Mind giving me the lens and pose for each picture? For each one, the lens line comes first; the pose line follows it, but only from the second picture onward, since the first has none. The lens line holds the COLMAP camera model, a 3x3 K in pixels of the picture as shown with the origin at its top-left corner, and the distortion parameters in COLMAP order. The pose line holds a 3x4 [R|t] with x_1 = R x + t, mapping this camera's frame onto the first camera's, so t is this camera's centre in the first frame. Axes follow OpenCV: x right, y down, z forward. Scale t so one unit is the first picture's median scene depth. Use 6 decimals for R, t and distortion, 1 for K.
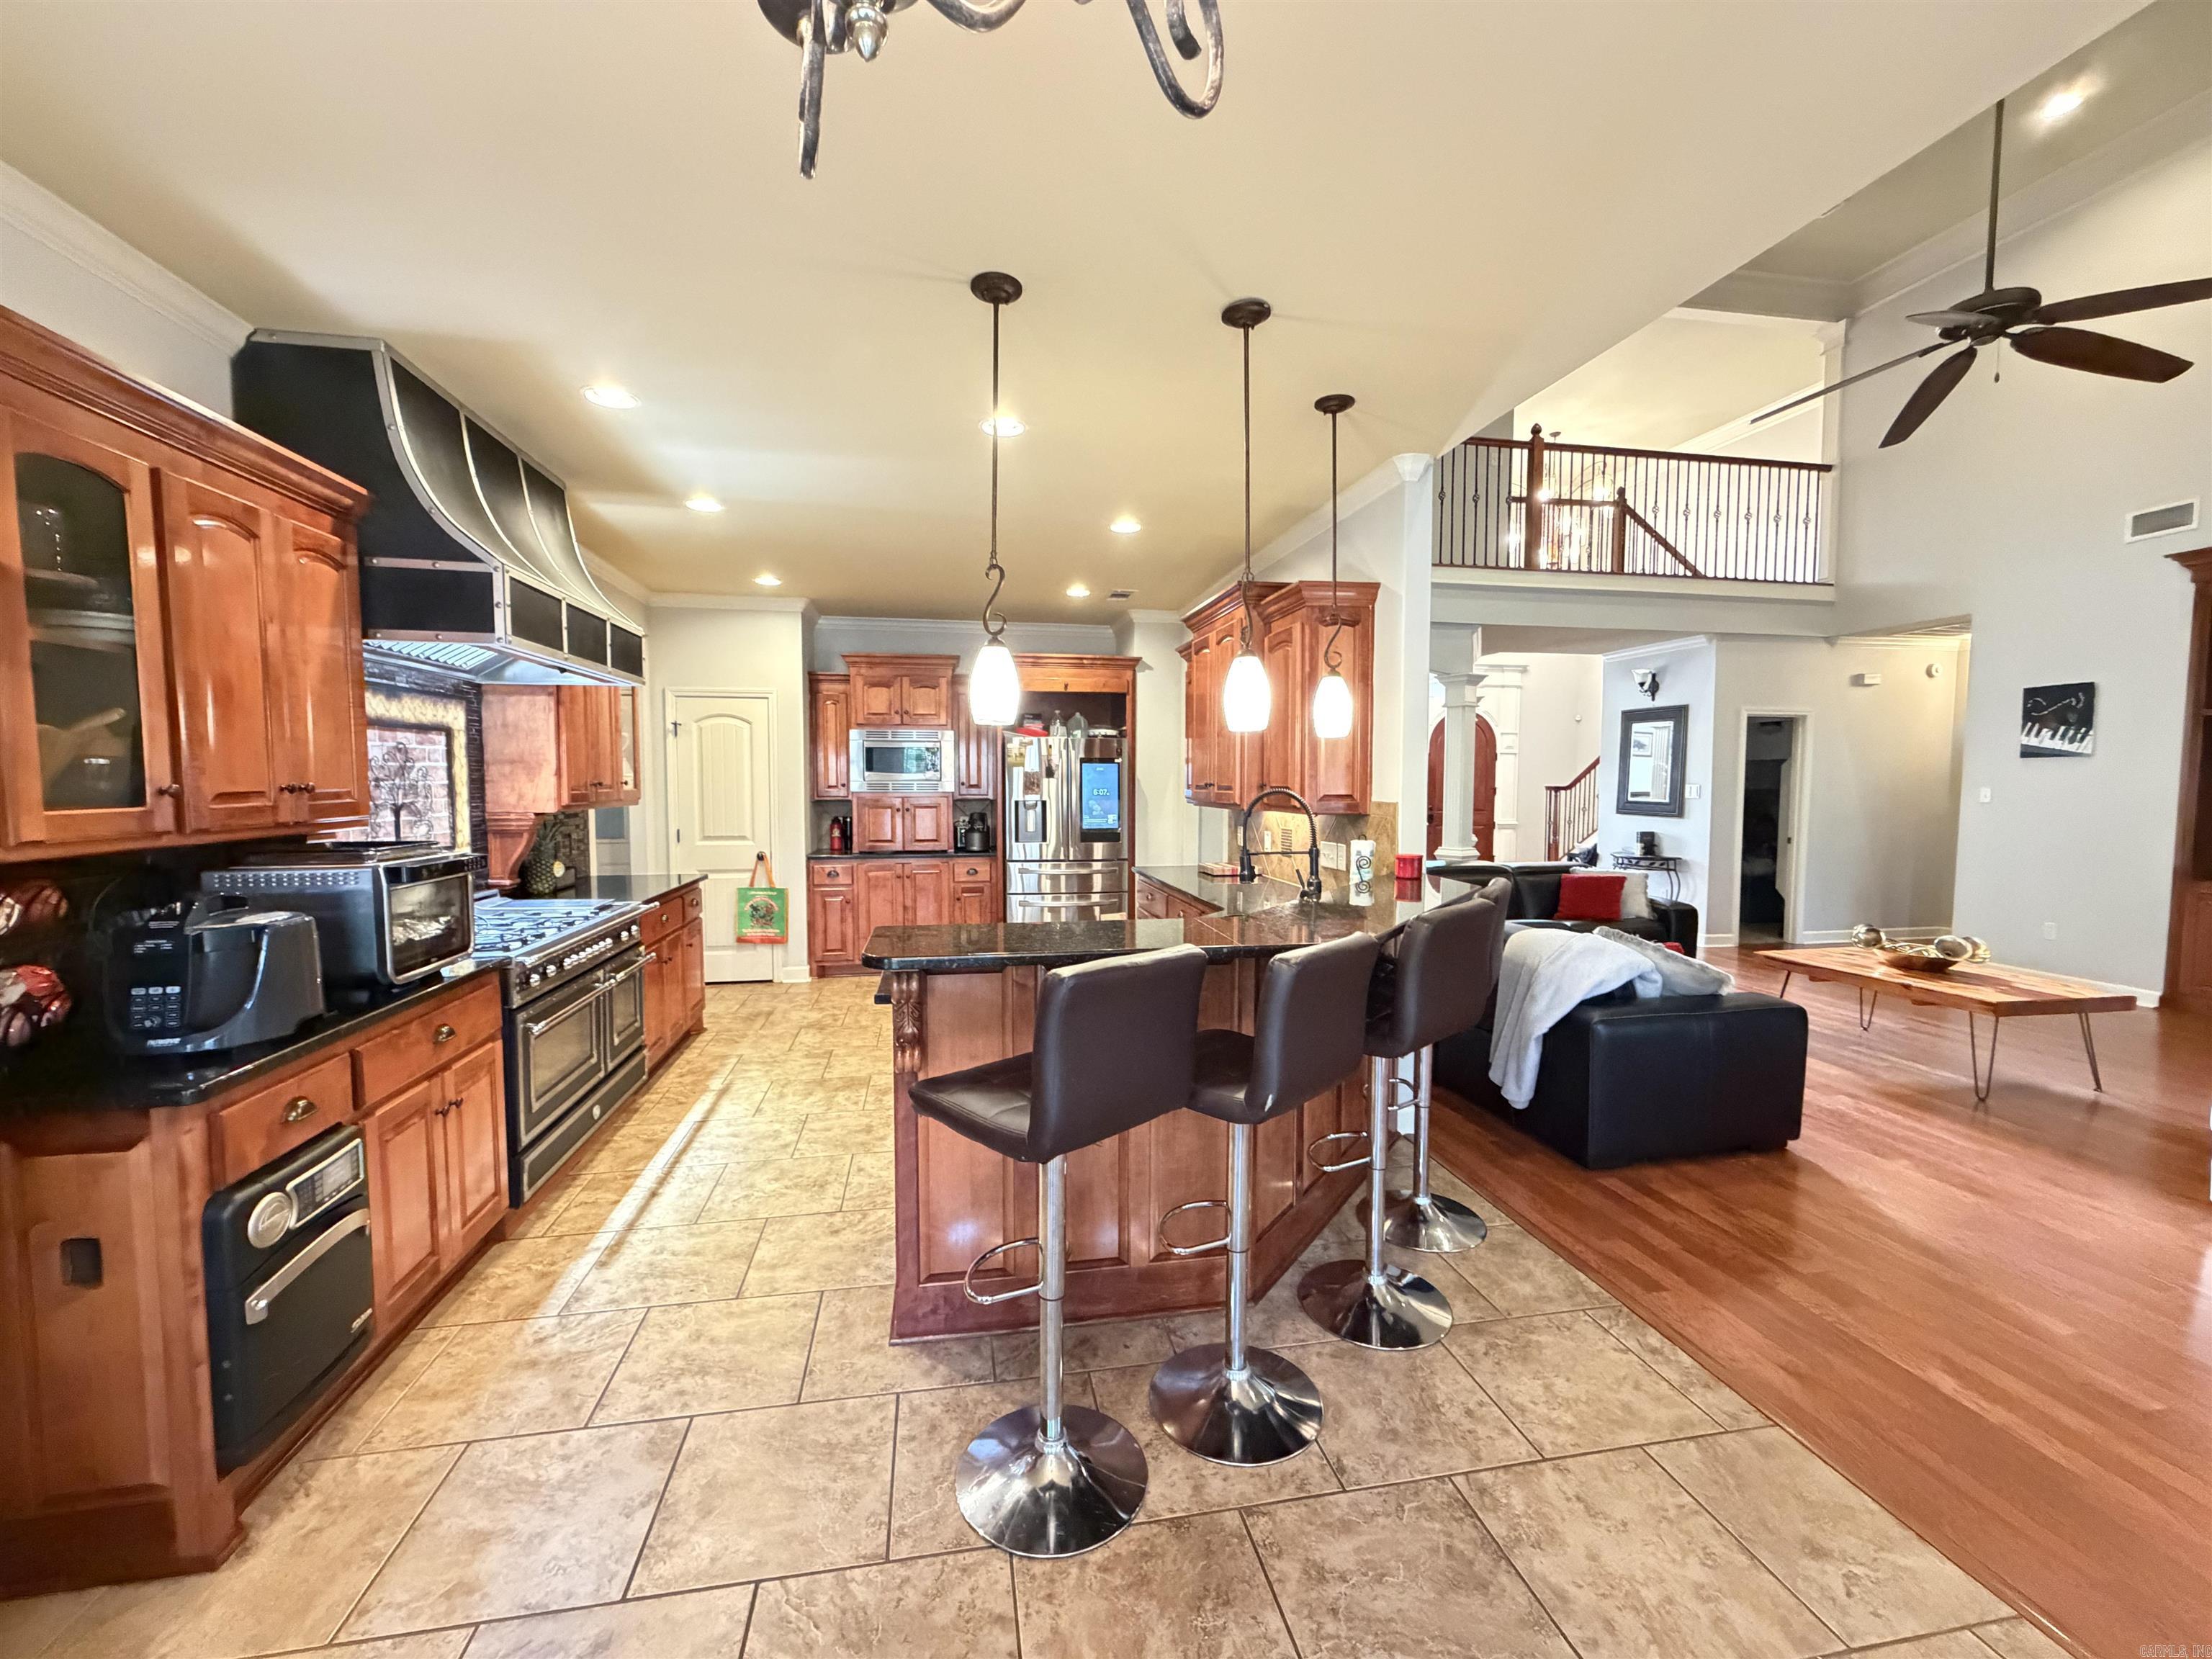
lens RADIAL K [[881.4, 0, 1098.9], [0, 881.4, 829.6], [0, 0, 1]] dist [0.000158, 0.000084]
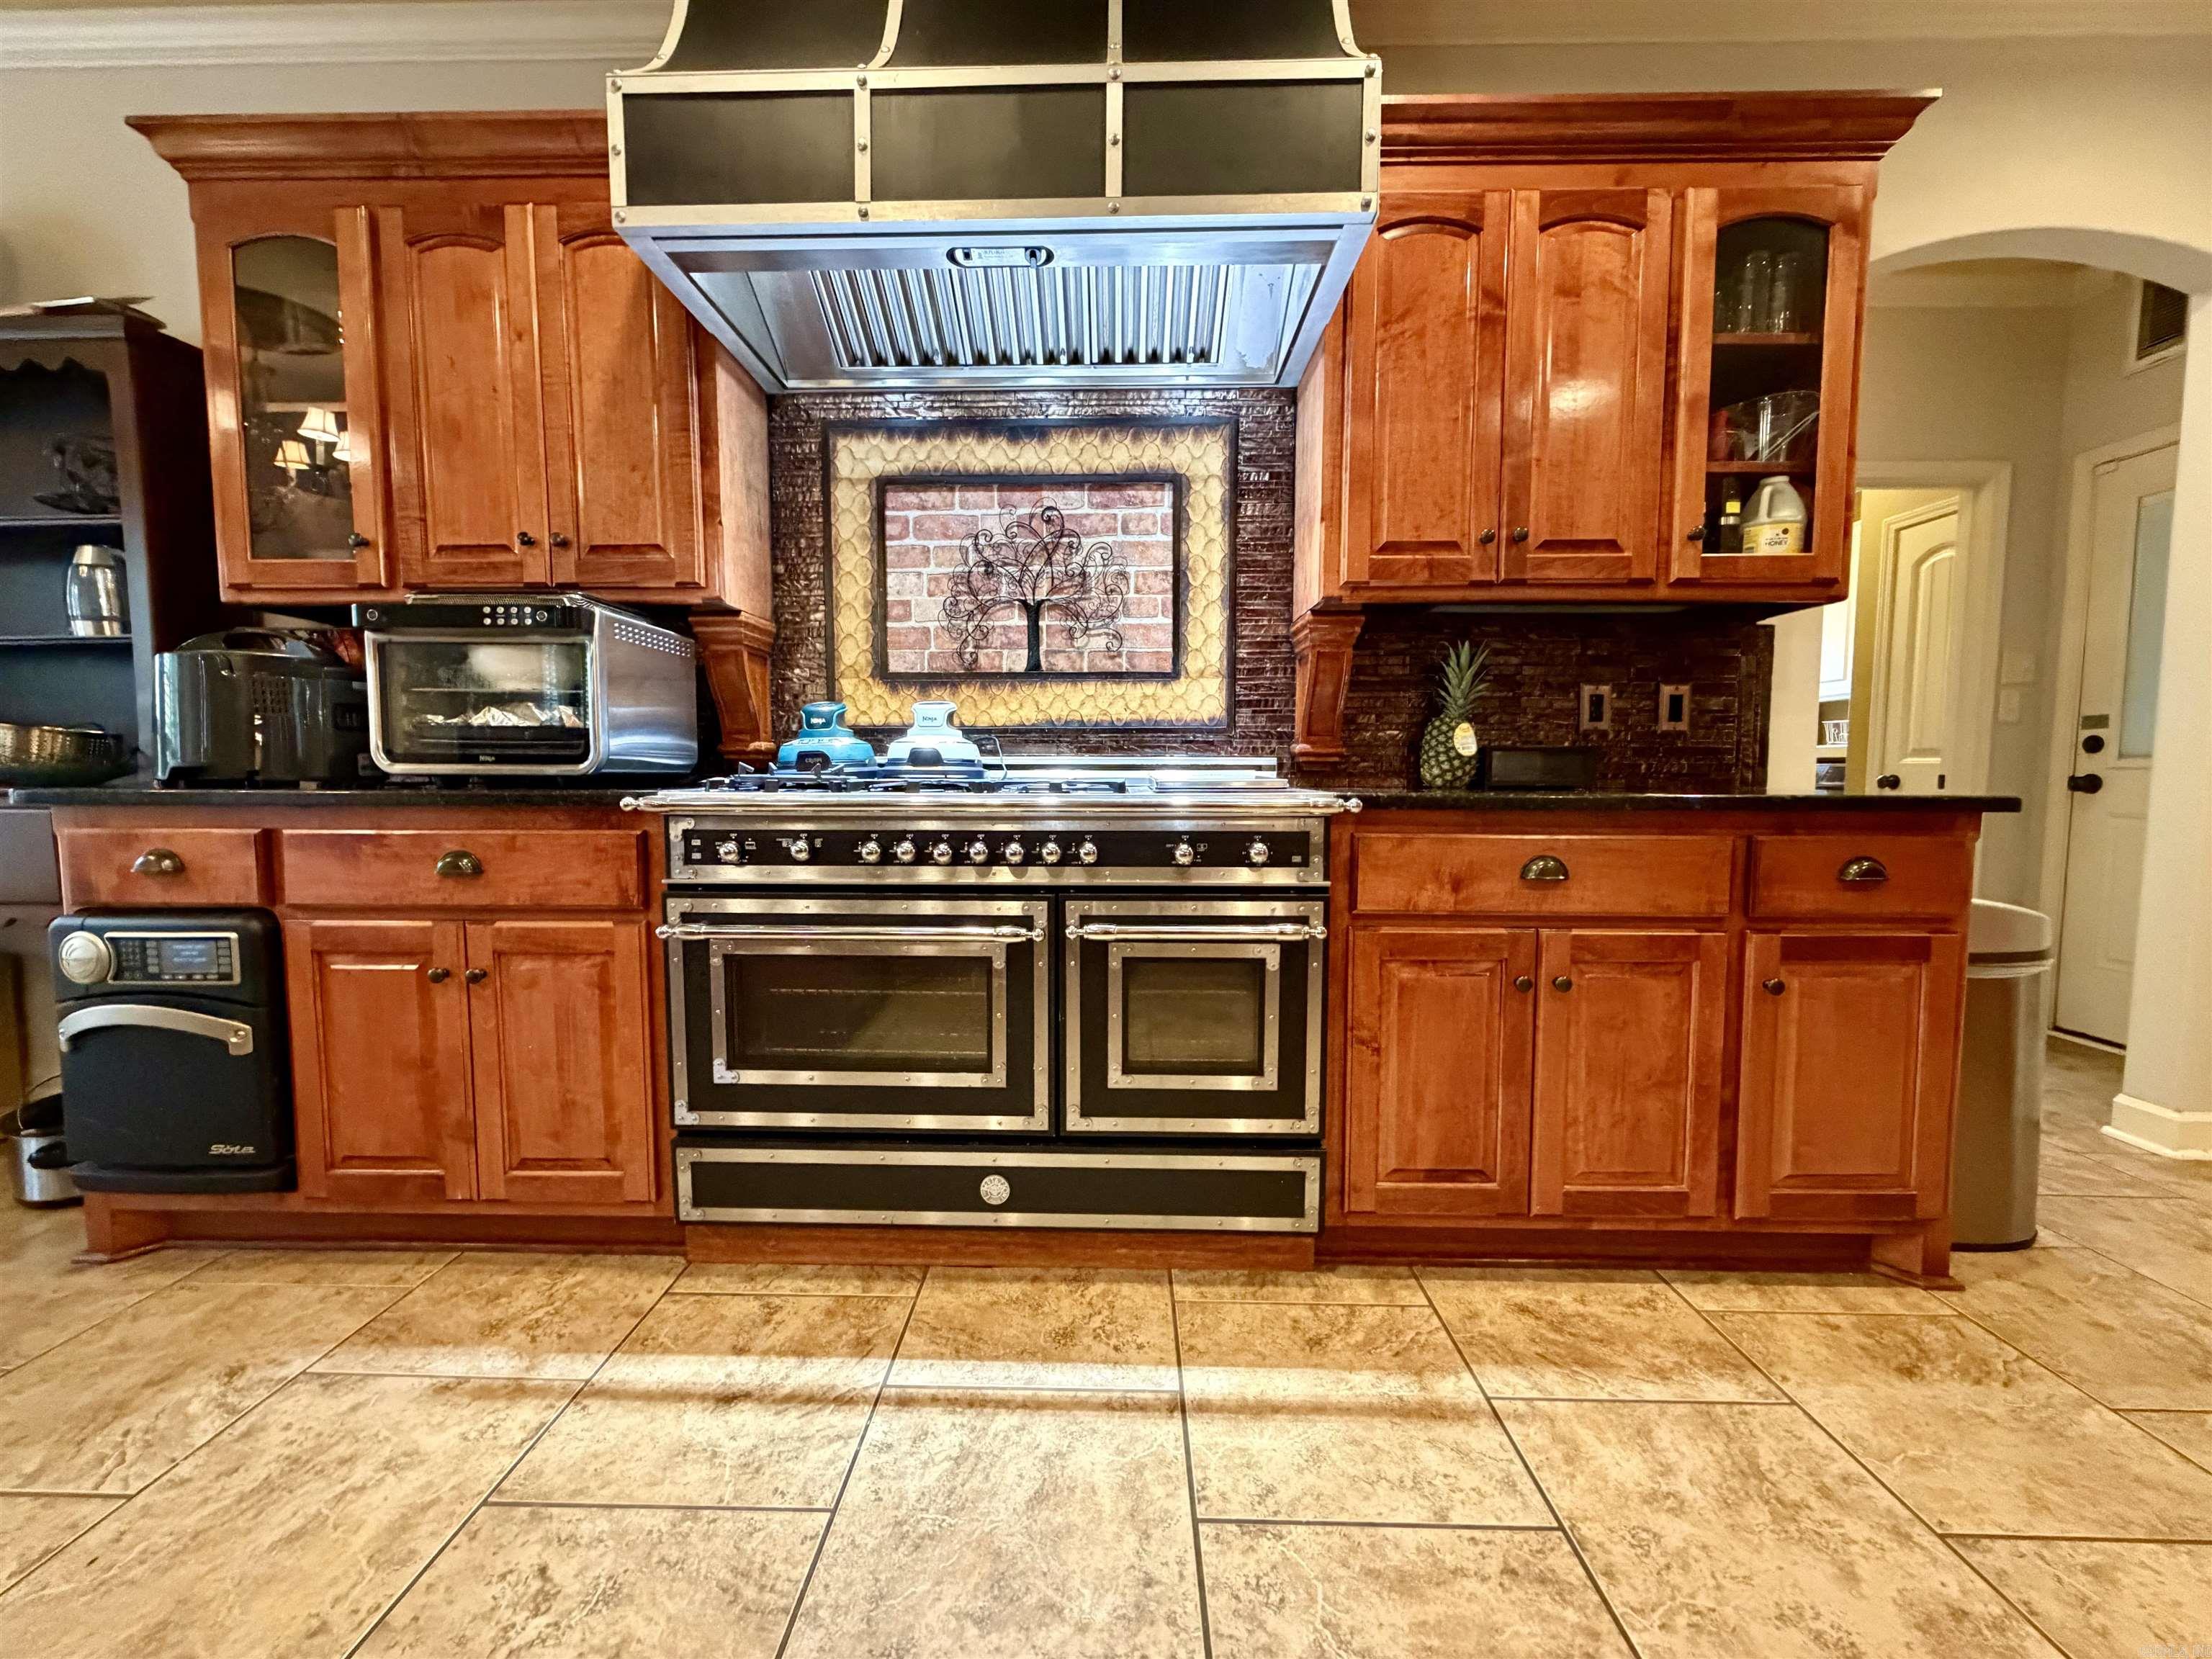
lens RADIAL K [[881.4, 0, 1098.9], [0, 881.4, 829.6], [0, 0, 1]] dist [0.000158, 0.000084]
pose [[-0.205714, 0.063788, -0.976531, -0.130427], [-0.059287, 0.995228, 0.077499, 0.087619], [0.976815, 0.073838, -0.200951, 1.161829]]
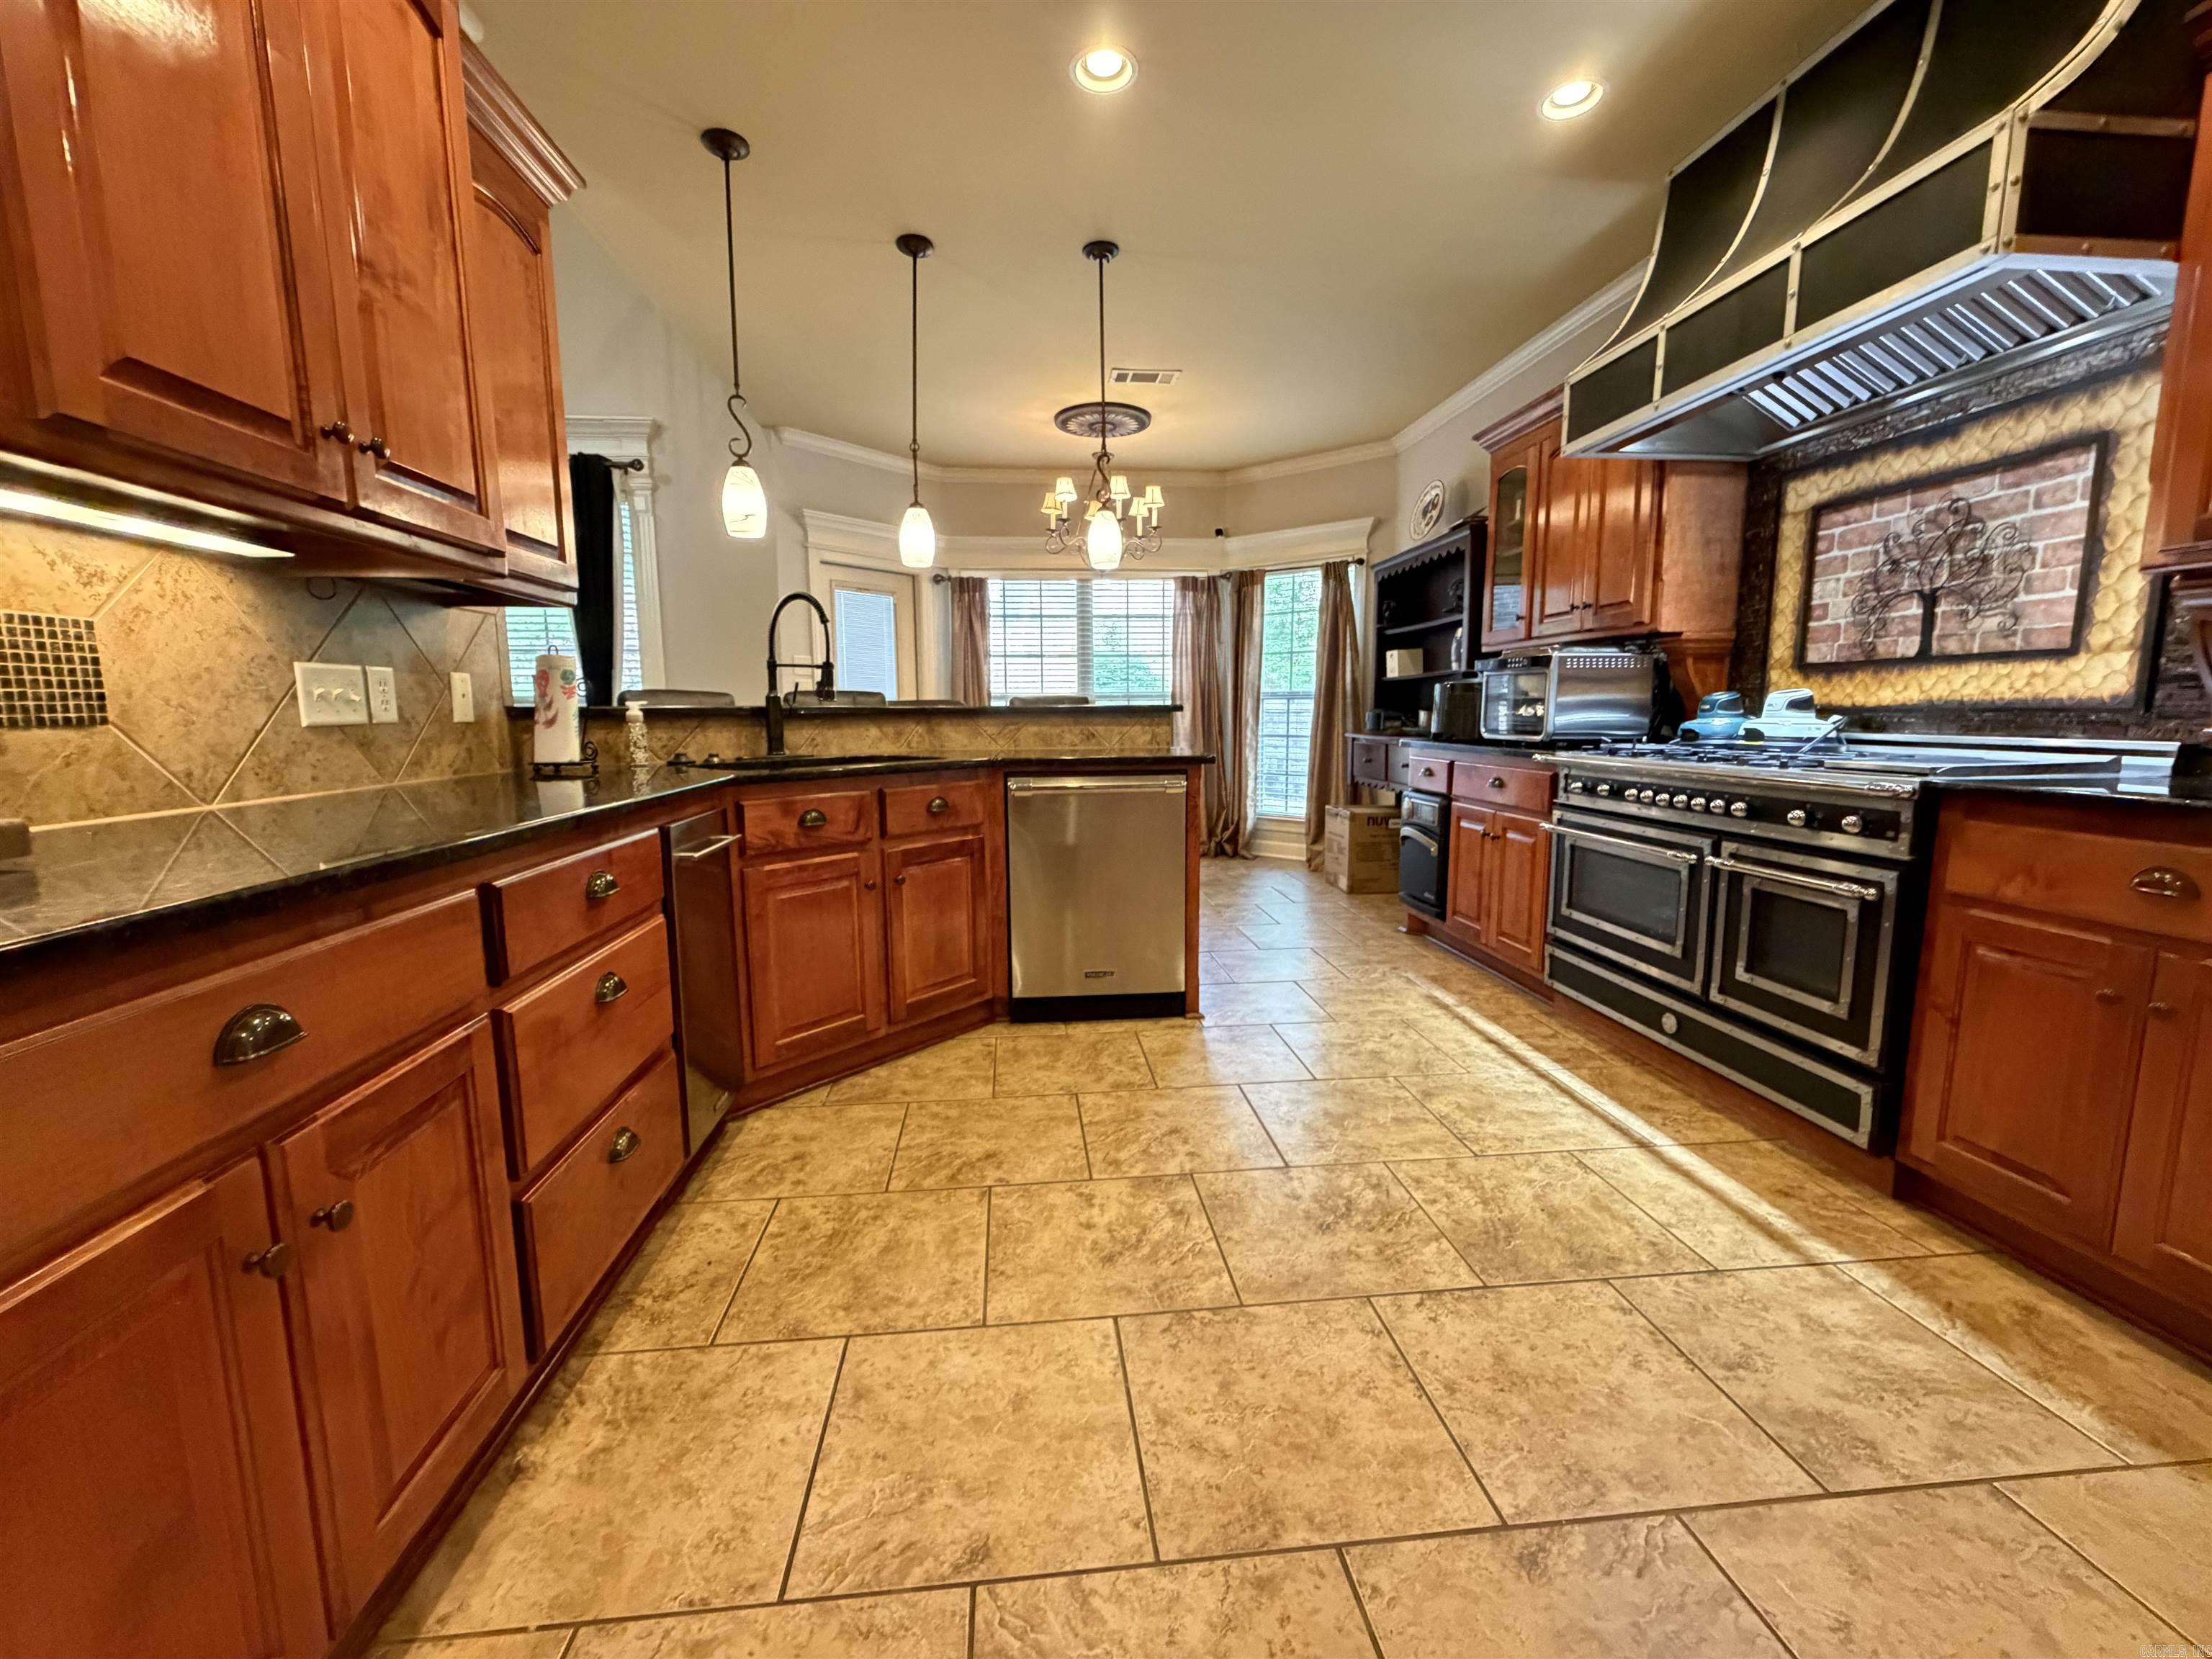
lens RADIAL K [[881.4, 0, 1098.9], [0, 881.4, 829.6], [0, 0, 1]] dist [0.000158, 0.000084]
pose [[-0.996526, -0.009182, 0.082780, -0.162294], [0.006908, 0.981367, 0.192017, 0.020448], [-0.083001, 0.191922, -0.977894, 1.759938]]
